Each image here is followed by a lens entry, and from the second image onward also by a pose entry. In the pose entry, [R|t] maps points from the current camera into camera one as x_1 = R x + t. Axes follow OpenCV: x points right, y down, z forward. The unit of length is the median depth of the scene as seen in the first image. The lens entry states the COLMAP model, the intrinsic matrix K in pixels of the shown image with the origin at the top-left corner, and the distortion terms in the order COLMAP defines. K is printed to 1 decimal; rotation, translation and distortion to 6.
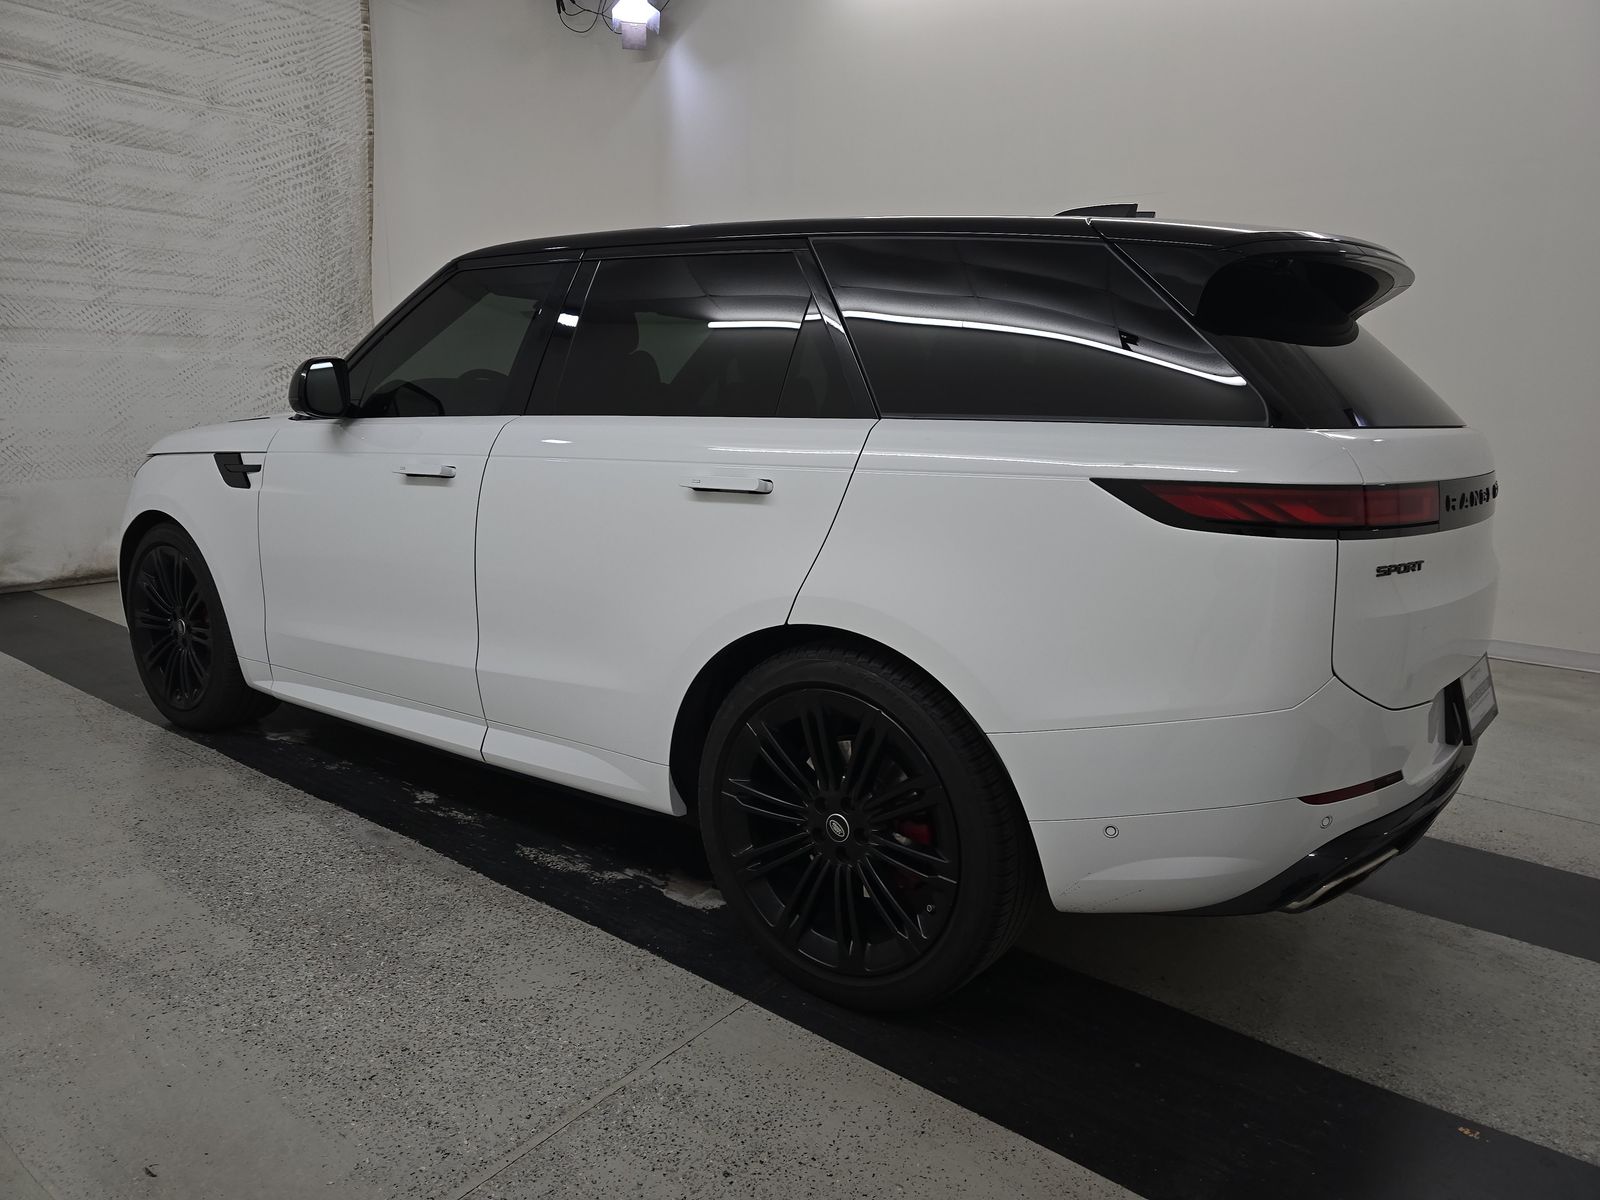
lens RADIAL K [[1082.5, 0, 796.3], [0, 1082.5, 592.0], [0, 0, 1]] dist [0.057047, -0.047377]
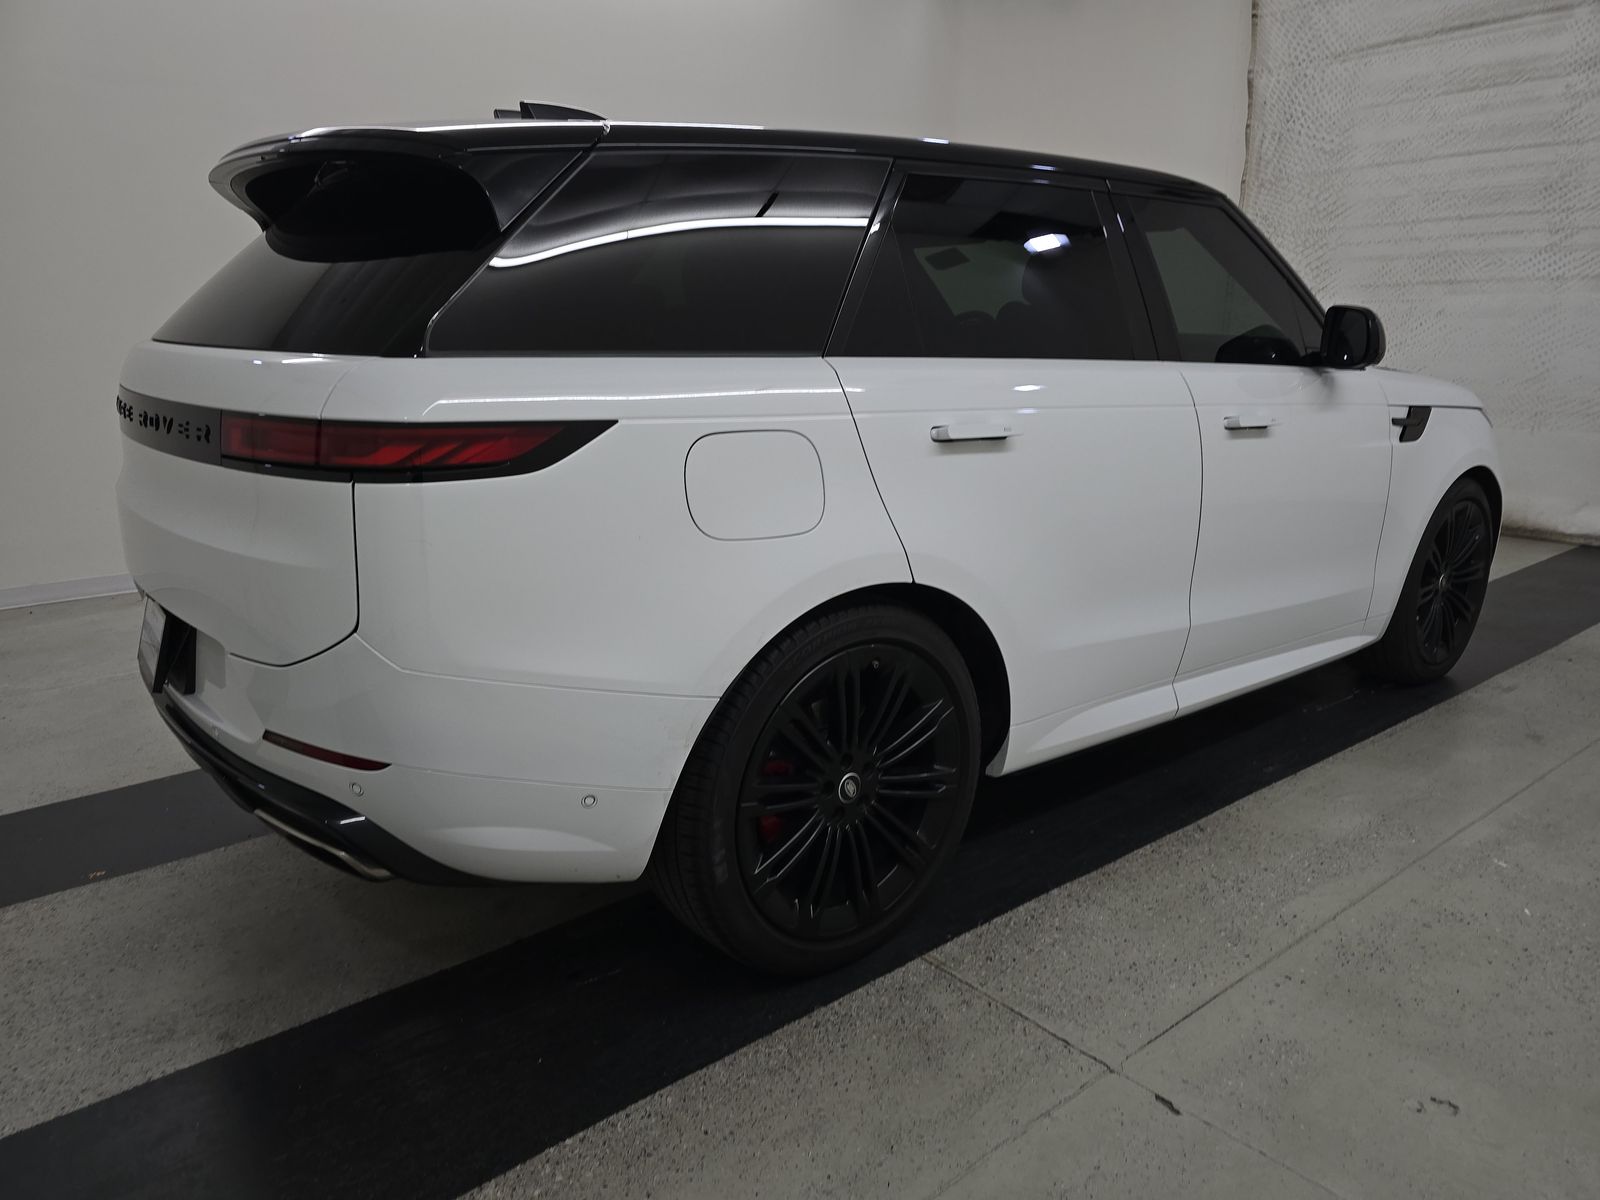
lens RADIAL K [[1082.5, 0, 796.3], [0, 1082.5, 592.0], [0, 0, 1]] dist [0.057047, -0.047377]
pose [[-0.243342, 0.208859, -0.947187, 0.535476], [-0.183813, 0.948915, 0.256463, -0.109191], [0.952364, 0.236513, -0.192520, 0.665990]]
